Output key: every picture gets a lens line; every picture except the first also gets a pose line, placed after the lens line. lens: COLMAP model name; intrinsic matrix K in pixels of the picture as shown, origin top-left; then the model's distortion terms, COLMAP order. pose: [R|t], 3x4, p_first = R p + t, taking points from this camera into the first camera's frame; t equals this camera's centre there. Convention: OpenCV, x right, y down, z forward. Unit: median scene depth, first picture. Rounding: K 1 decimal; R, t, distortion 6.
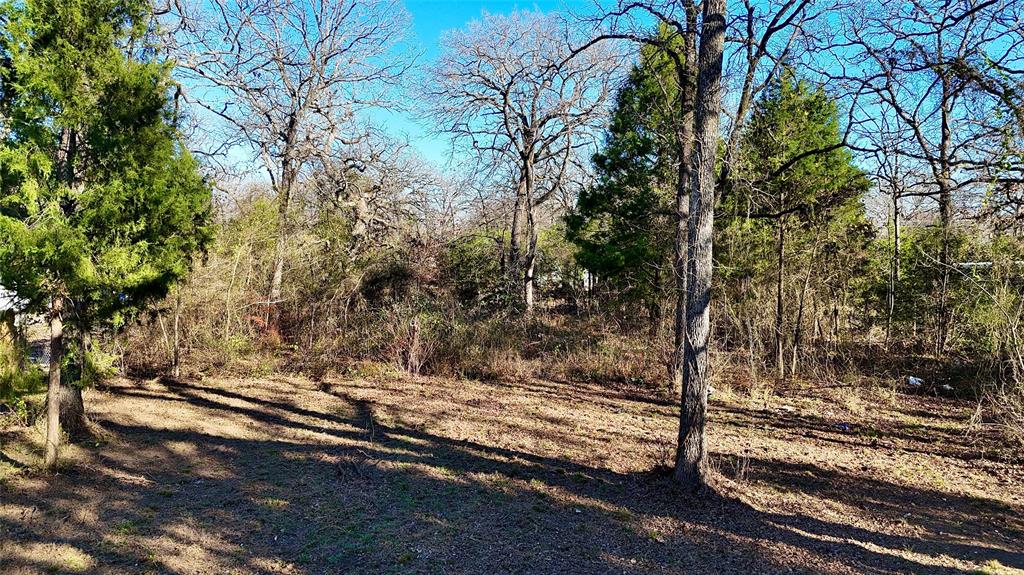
lens RADIAL K [[644.1, 0, 512.0], [0, 644.1, 287.5], [0, 0, 1]] dist [0.002979, 0.000077]
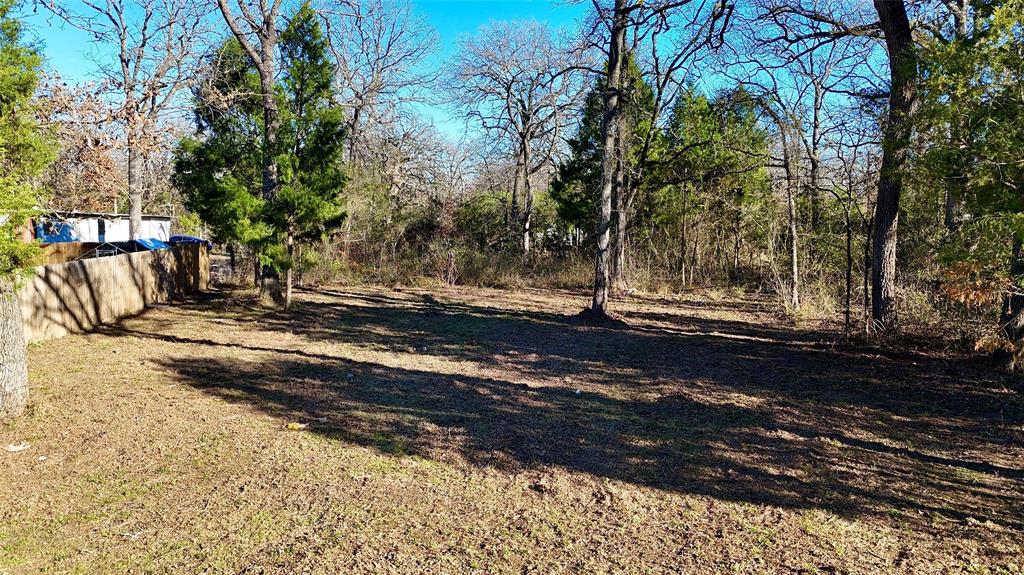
lens RADIAL K [[644.1, 0, 512.0], [0, 644.1, 287.5], [0, 0, 1]] dist [0.002979, 0.000077]
pose [[0.999999, -0.000910, -0.001397, -0.000886], [0.000989, 0.998304, 0.058204, 0.031187], [0.001341, -0.058205, 0.998304, -0.356110]]
